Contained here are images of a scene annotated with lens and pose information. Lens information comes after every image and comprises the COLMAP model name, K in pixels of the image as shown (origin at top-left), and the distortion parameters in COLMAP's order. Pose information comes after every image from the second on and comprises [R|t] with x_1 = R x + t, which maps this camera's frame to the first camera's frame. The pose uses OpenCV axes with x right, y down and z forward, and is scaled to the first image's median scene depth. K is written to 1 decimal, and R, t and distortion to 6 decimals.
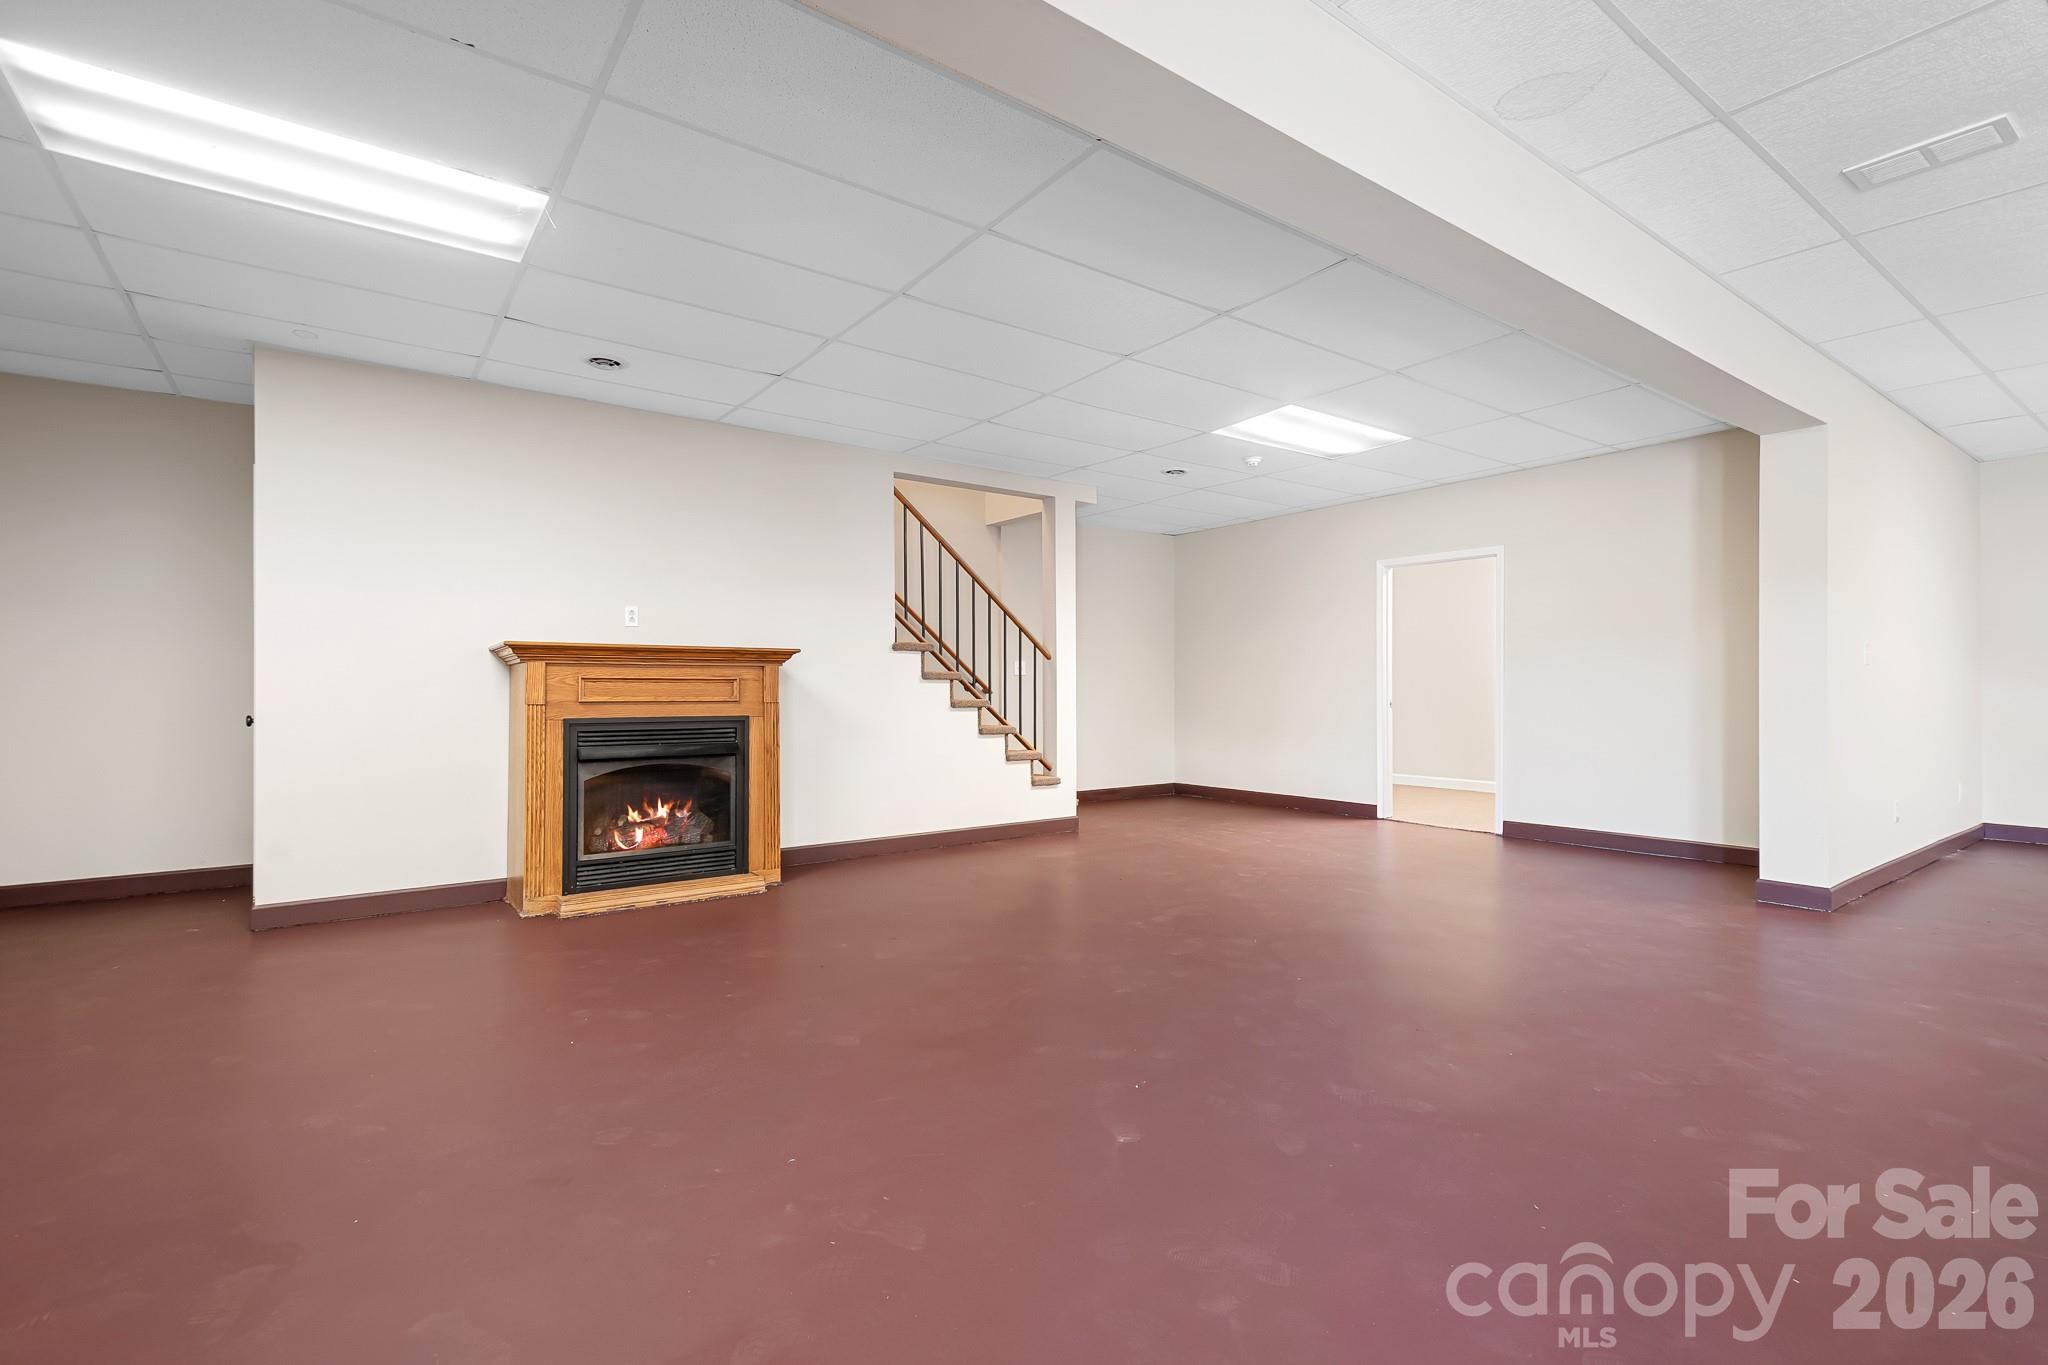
lens RADIAL K [[936.1, 0, 1011.1], [0, 936.1, 682.8], [0, 0, 1]] dist [0.022035, 0.000085]
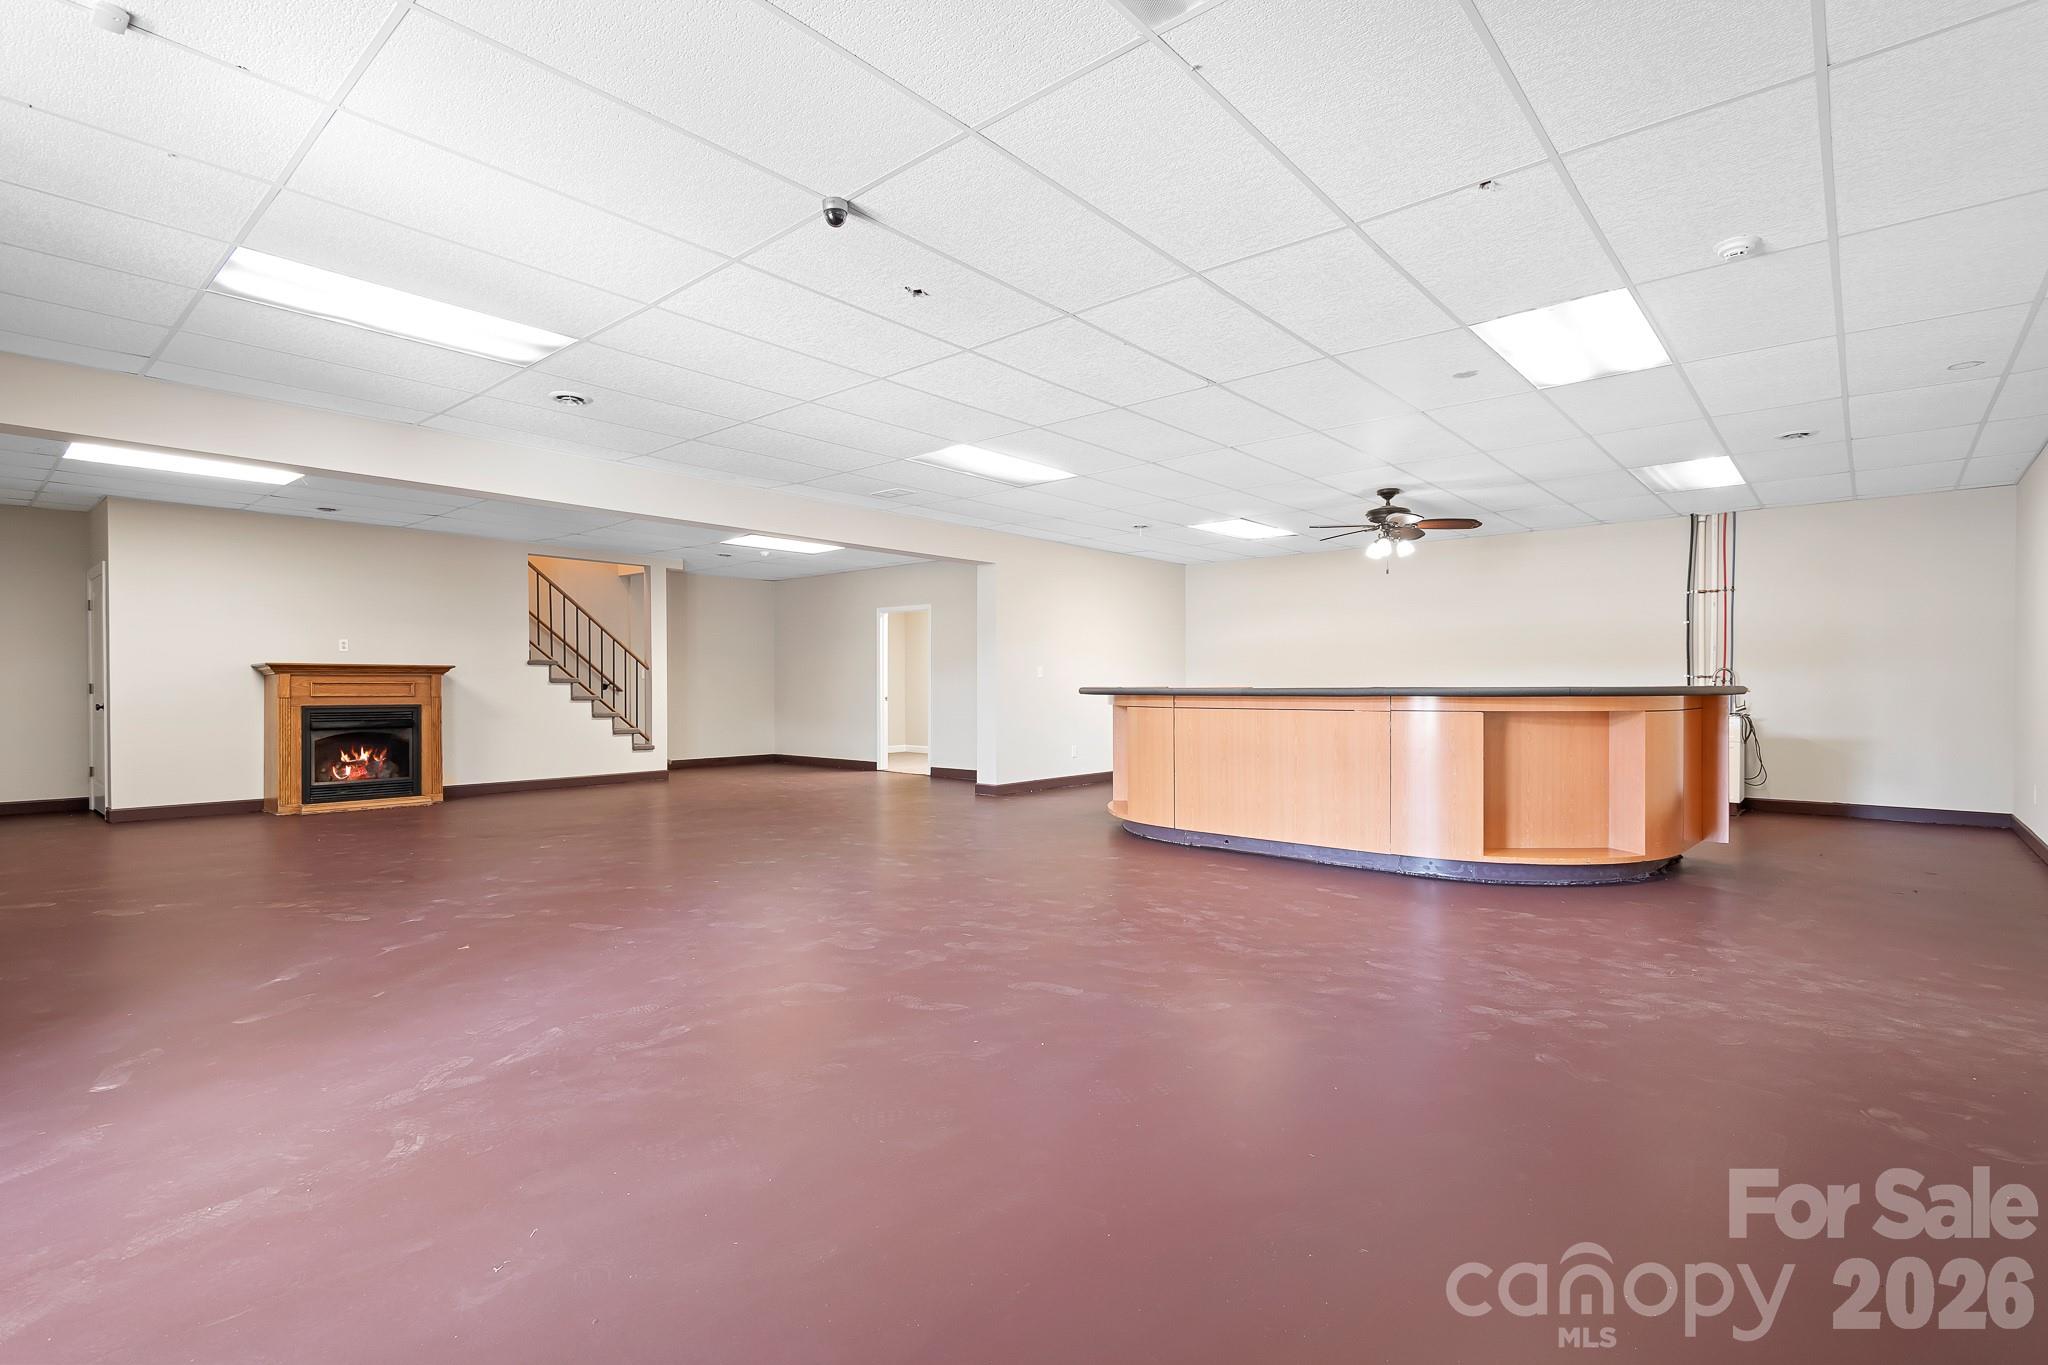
lens RADIAL K [[992.9, 0, 1035.8], [0, 992.9, 692.4], [0, 0, 1]] dist [-0.000872, -0.000645]
pose [[0.975168, 0.000707, 0.221465, 0.432434], [-0.003847, 0.999898, 0.013746, -0.017127], [-0.221433, -0.014257, 0.975071, -1.062417]]
